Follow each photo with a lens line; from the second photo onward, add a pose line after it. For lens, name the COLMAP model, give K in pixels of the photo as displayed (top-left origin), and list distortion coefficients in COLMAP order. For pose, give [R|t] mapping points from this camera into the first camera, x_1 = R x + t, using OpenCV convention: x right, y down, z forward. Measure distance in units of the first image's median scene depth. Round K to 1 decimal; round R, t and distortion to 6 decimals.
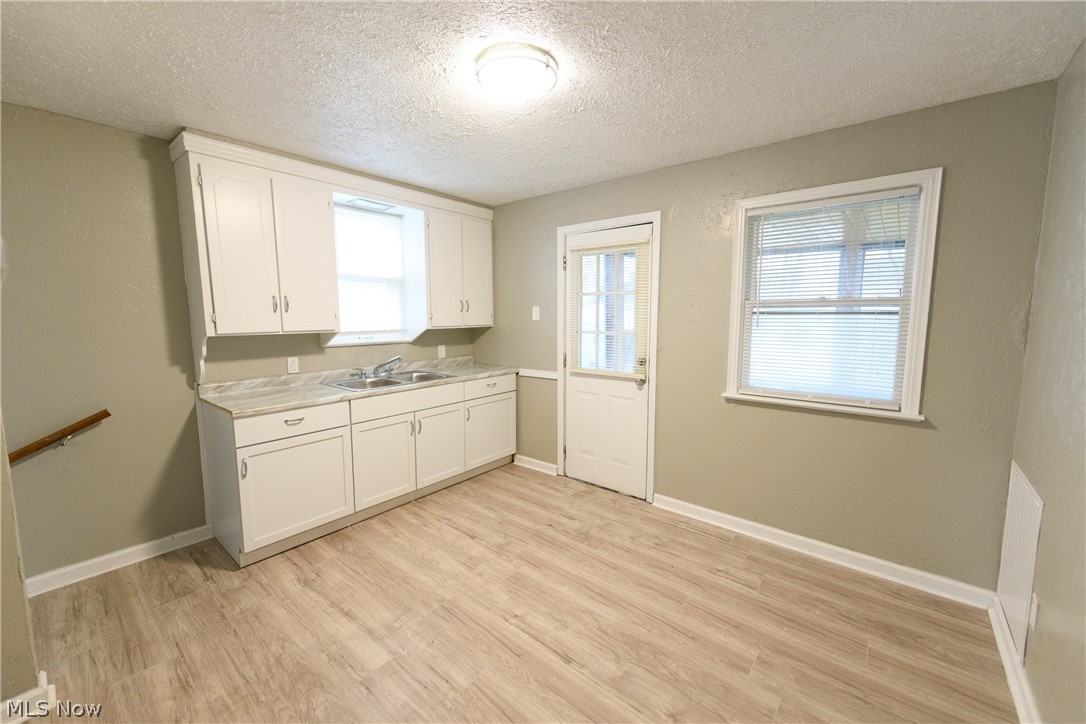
lens RADIAL K [[436.7, 0, 545.8], [0, 436.7, 360.6], [0, 0, 1]] dist [0.007633, -0.001057]
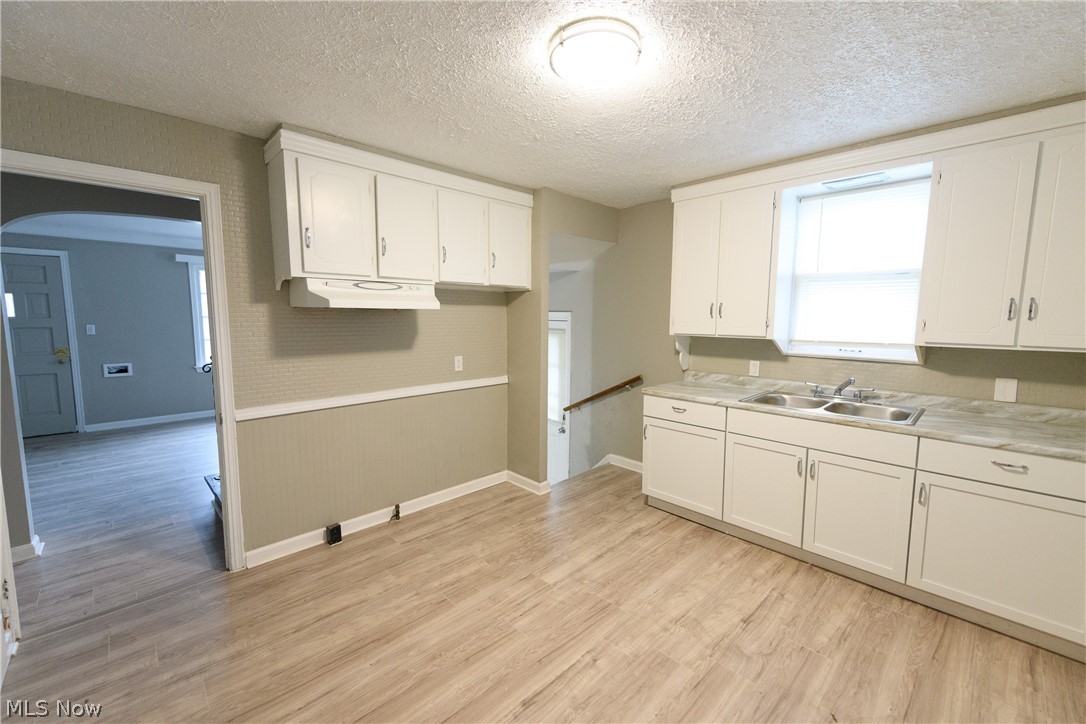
lens RADIAL K [[436.7, 0, 542.2], [0, 436.7, 360.6], [0, 0, 1]] dist [0.007633, -0.001057]
pose [[-0.121898, 0.105921, -0.986875, 0.572033], [-0.116425, 0.985900, 0.120198, -0.083503], [0.985691, 0.129548, -0.107848, 0.687662]]
